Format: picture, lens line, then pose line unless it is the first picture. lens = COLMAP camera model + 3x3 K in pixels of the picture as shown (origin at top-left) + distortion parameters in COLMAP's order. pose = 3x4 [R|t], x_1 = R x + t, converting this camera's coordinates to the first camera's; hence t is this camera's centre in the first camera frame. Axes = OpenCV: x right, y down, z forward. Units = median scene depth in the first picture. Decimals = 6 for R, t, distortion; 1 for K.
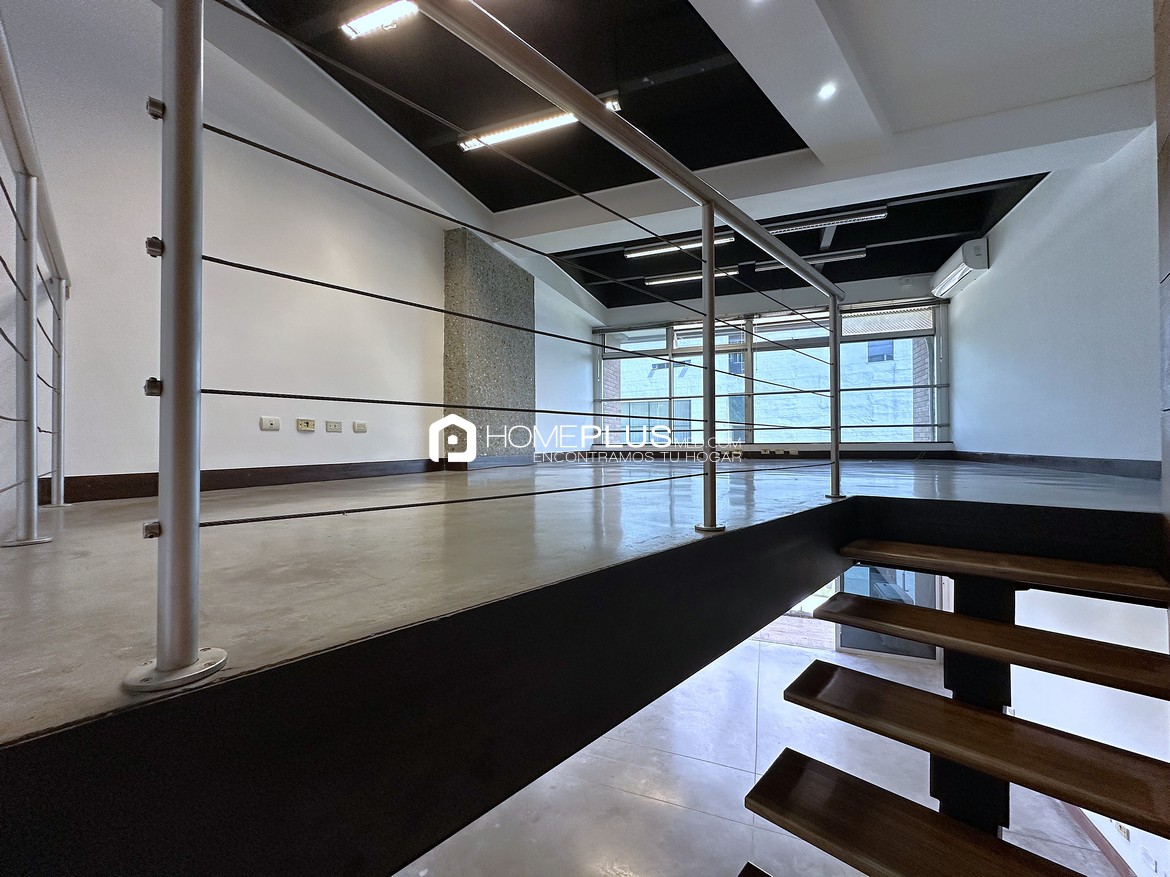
lens RADIAL K [[469.0, 0, 585.2], [0, 469.0, 437.8], [0, 0, 1]] dist [-0.002465, 0.000711]
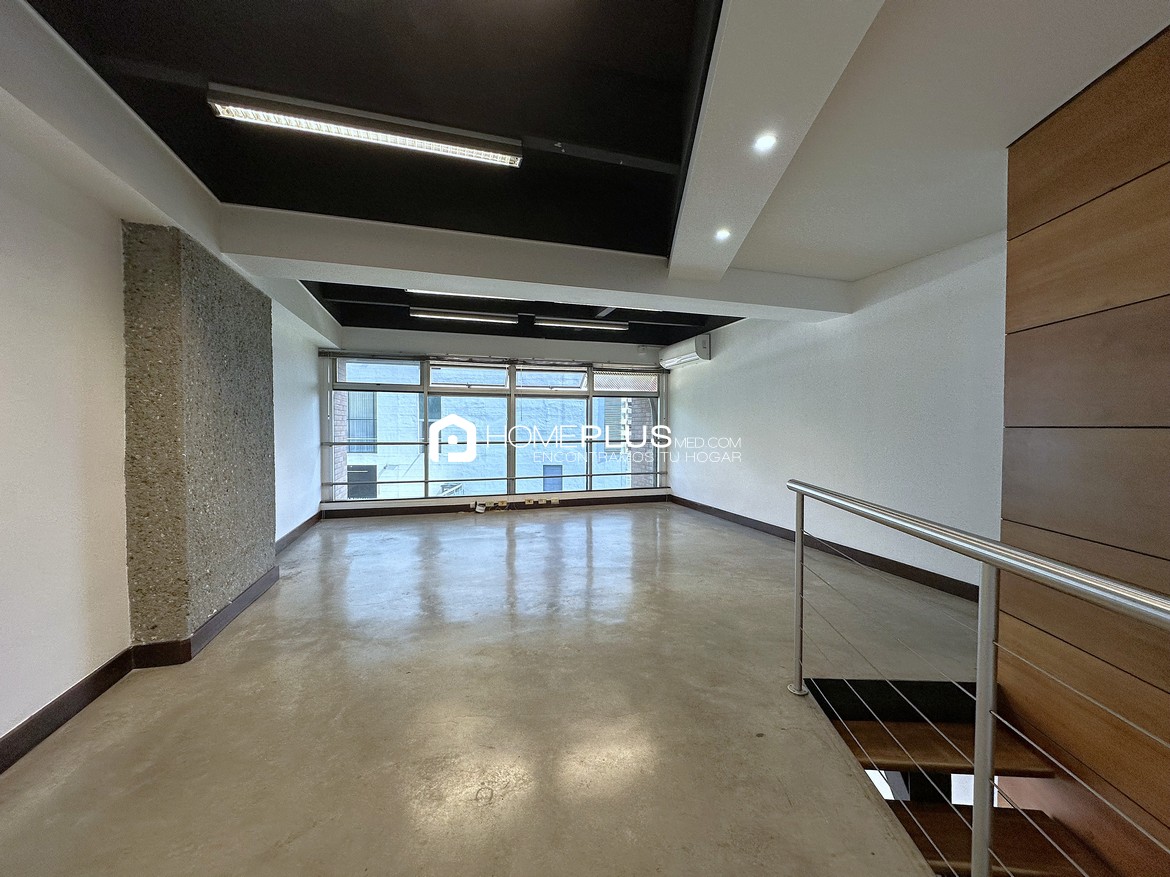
lens RADIAL K [[469.0, 0, 585.2], [0, 469.0, 437.8], [0, 0, 1]] dist [-0.002465, 0.000711]
pose [[0.787306, -0.005012, 0.616542, -0.145829], [-0.012171, 0.999646, 0.023667, -0.145029], [-0.616442, -0.026137, 0.786966, 0.170575]]
